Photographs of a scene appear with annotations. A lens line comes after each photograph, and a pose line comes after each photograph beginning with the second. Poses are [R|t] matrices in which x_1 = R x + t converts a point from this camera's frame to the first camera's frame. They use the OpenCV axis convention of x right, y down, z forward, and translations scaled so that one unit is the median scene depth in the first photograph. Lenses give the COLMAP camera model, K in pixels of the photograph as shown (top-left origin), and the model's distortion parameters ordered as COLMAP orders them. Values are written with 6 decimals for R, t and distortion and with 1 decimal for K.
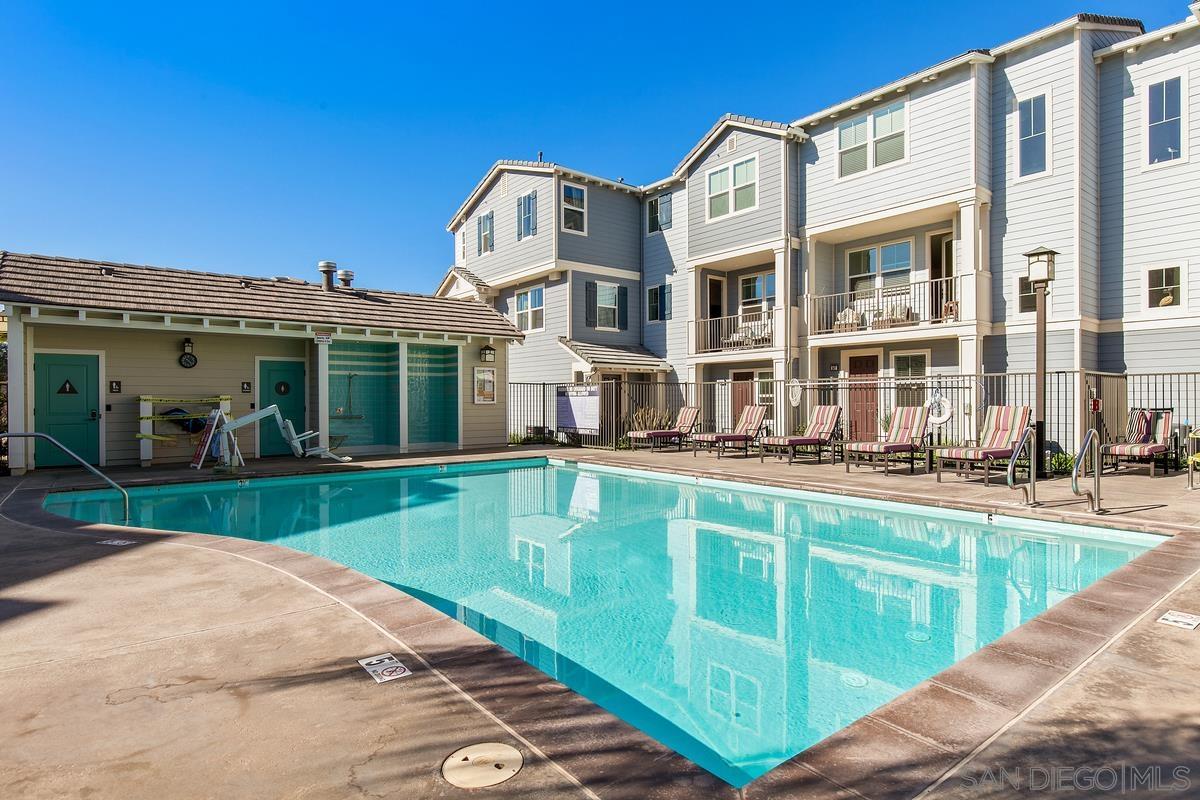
lens RADIAL K [[656.3, 0, 600.2], [0, 656.3, 399.9], [0, 0, 1]] dist [-0.002814, -0.002000]
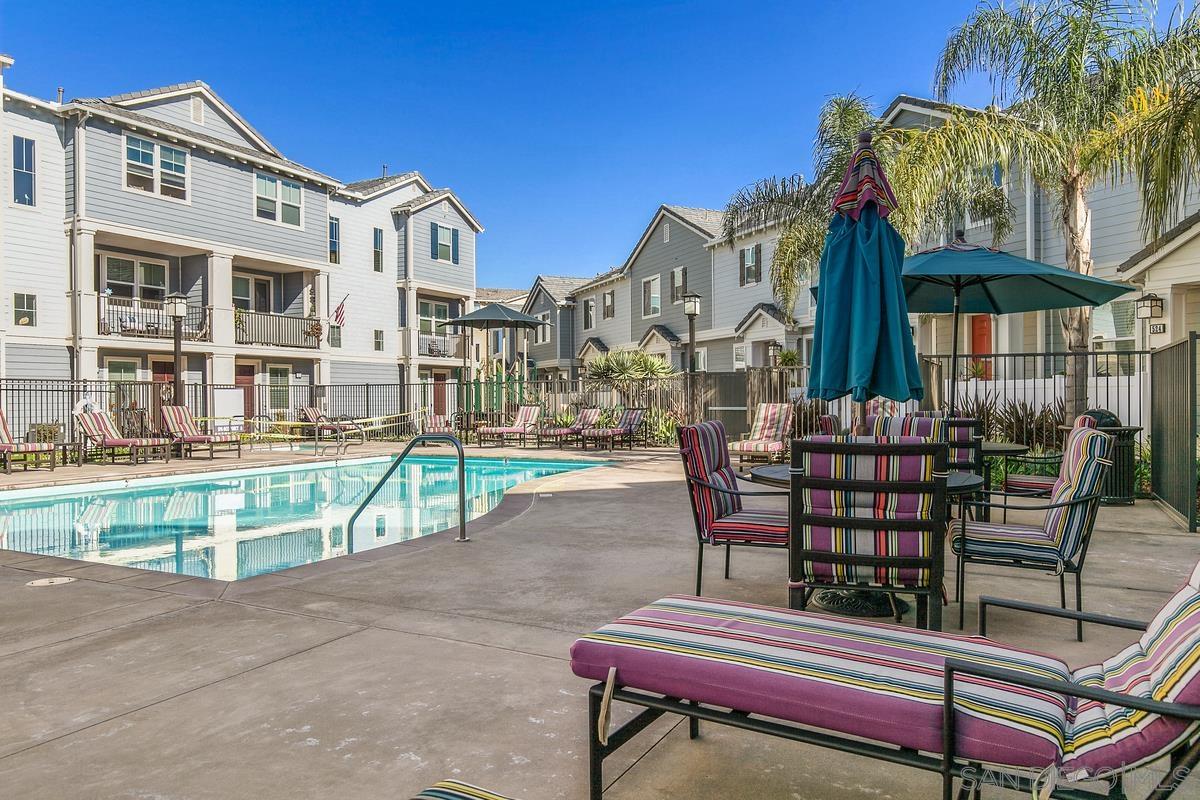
lens RADIAL K [[821.9, 0, 600.3], [0, 821.9, 396.3], [0, 0, 1]] dist [0.013479, -0.005843]
pose [[-0.416026, 0.011438, 0.909281, -0.733447], [0.013213, 0.999891, -0.006532, 0.007515], [-0.909257, 0.009297, -0.416132, 0.522652]]
